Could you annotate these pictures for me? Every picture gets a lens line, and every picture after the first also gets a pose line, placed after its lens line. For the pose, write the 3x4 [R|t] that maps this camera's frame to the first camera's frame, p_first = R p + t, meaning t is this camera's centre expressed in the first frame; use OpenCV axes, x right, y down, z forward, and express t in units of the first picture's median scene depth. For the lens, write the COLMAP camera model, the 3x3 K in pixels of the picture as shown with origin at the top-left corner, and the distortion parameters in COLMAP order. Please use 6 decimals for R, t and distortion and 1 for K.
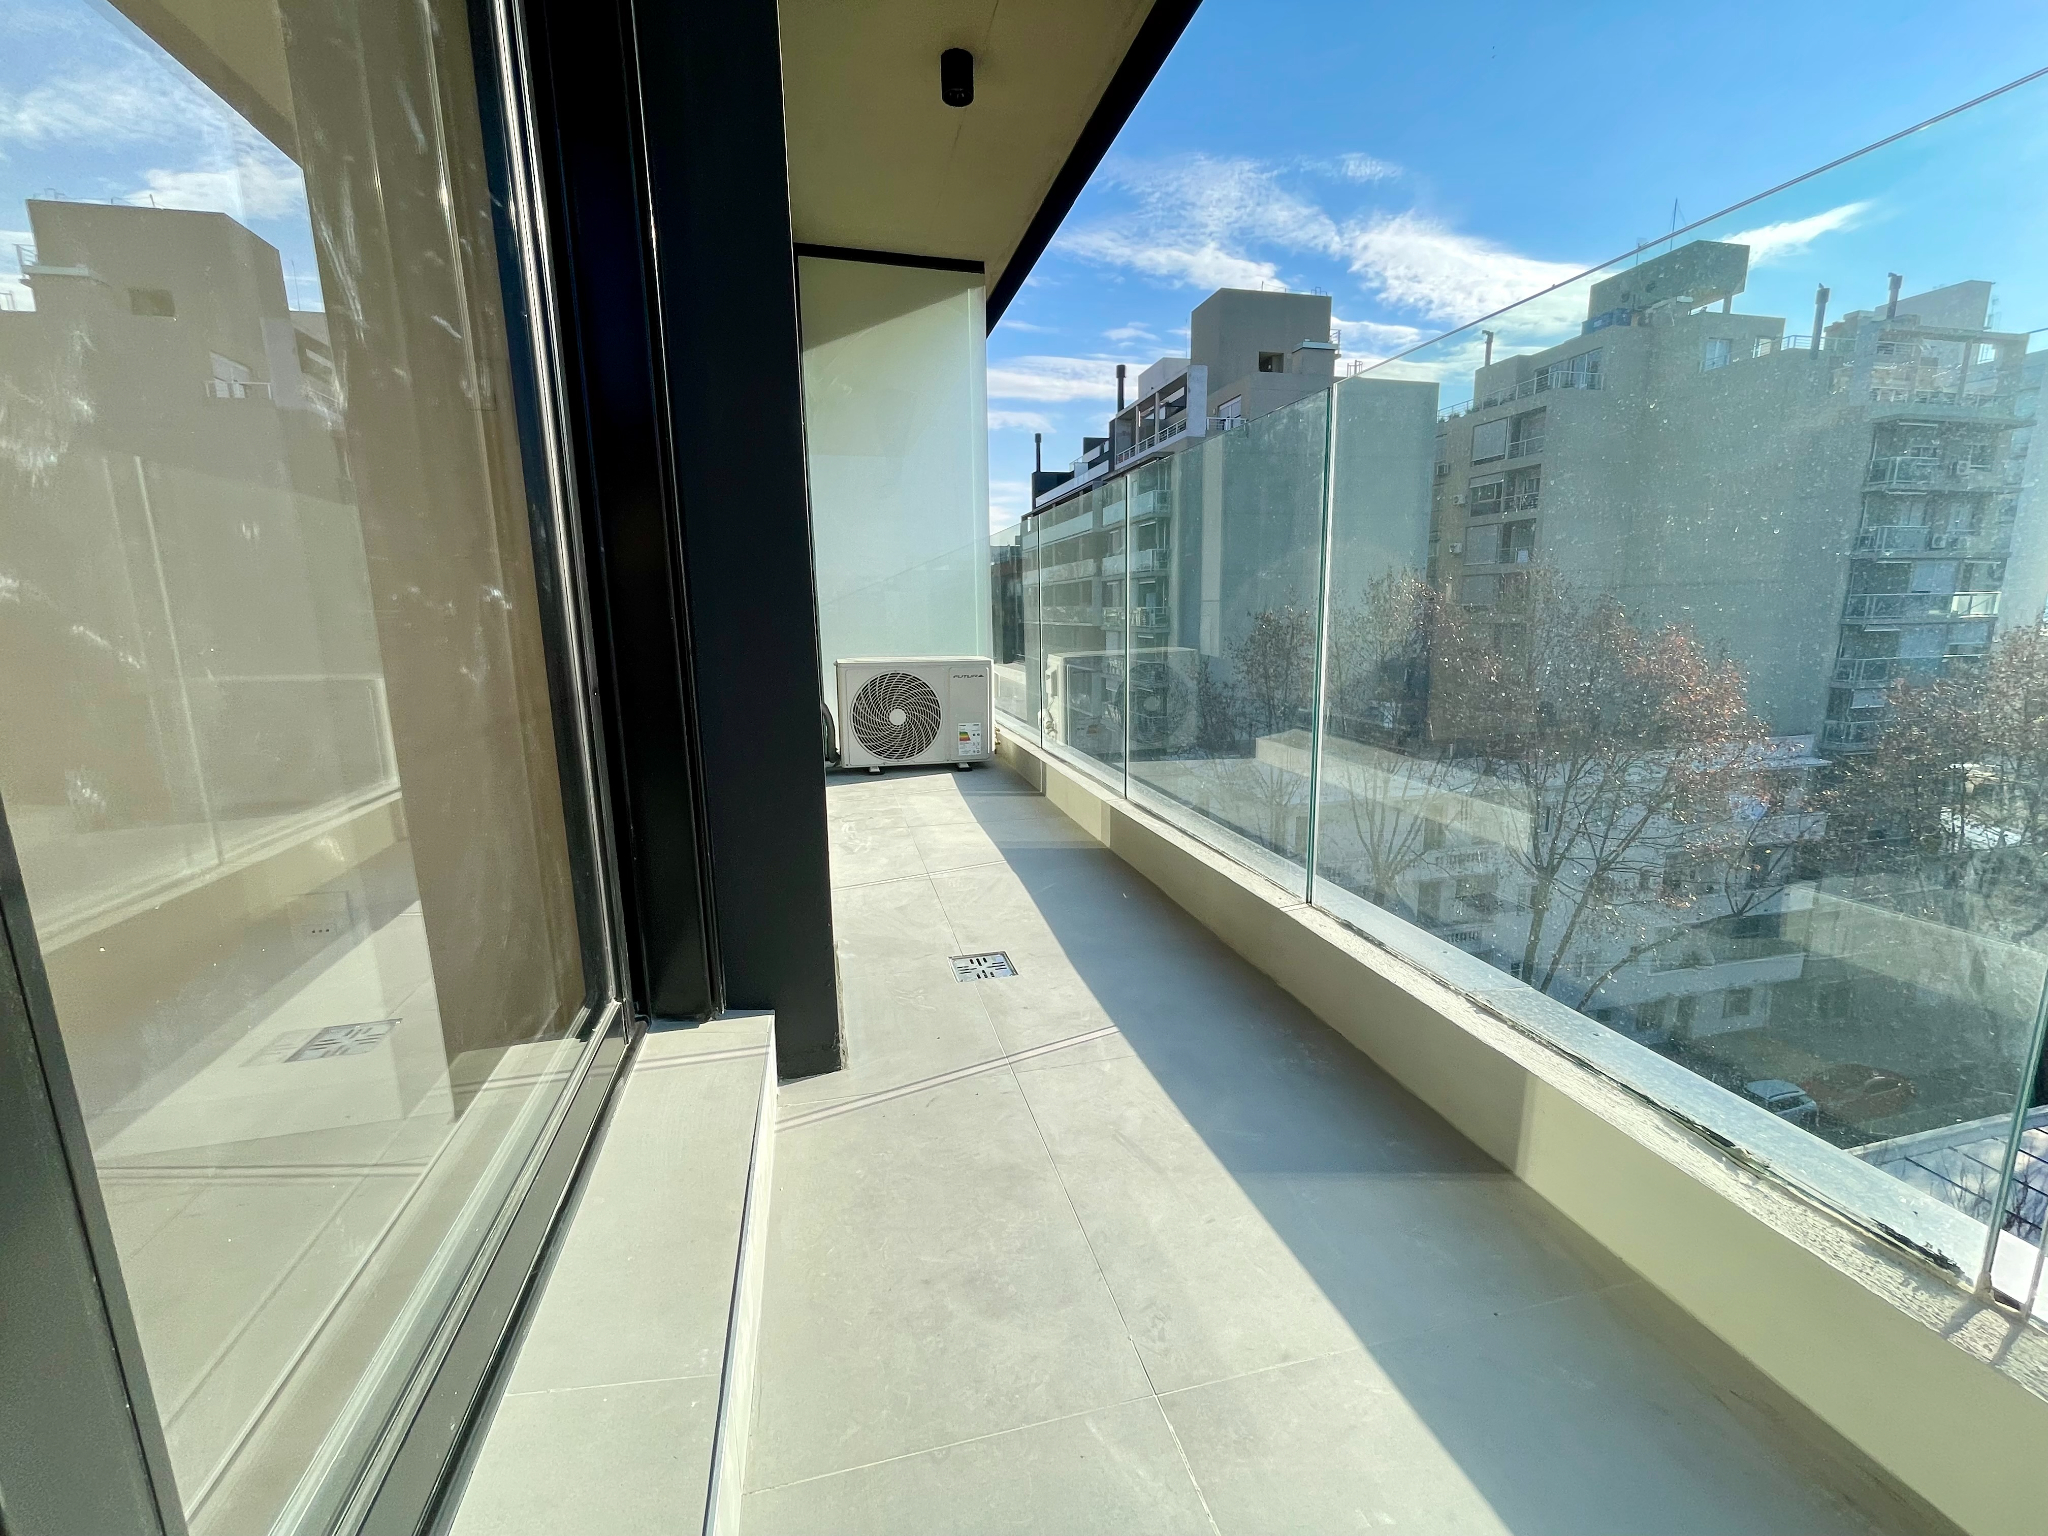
lens RADIAL K [[835.8, 0, 1019.0], [0, 835.8, 763.7], [0, 0, 1]] dist [-0.002790, 0.000913]
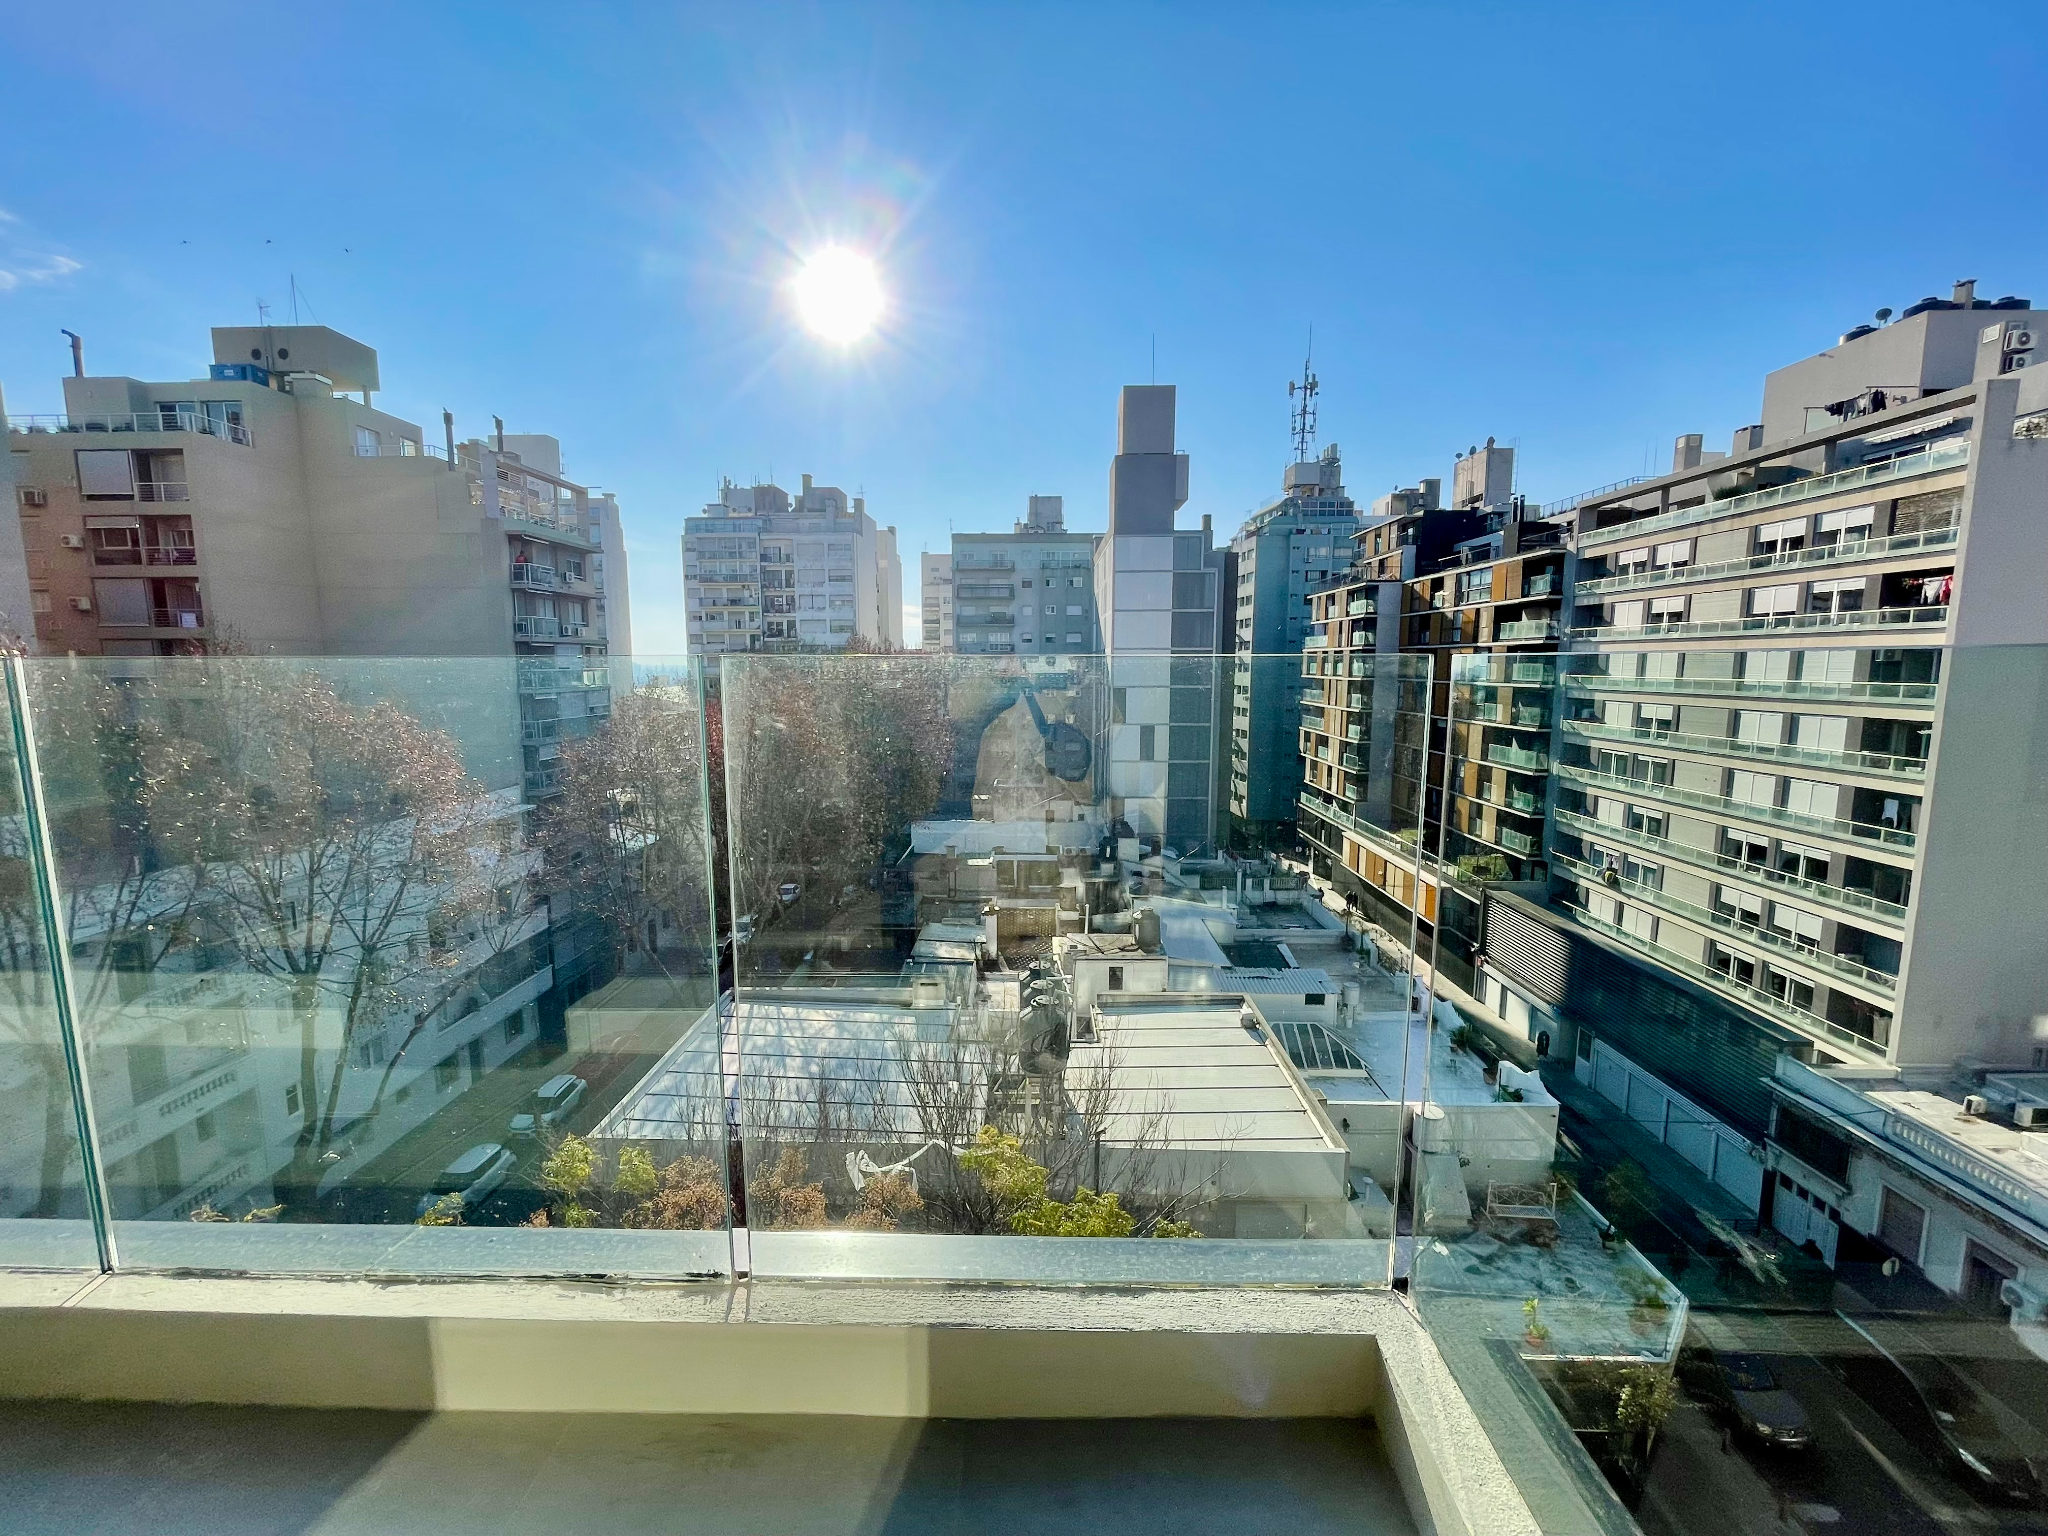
lens RADIAL K [[835.8, 0, 1013.2], [0, 835.8, 764.5], [0, 0, 1]] dist [-0.002790, 0.000913]
pose [[0.261566, -0.105952, 0.959353, -0.059289], [0.175725, 0.982572, 0.060605, -0.087697], [-0.949054, 0.152730, 0.275625, -0.047937]]
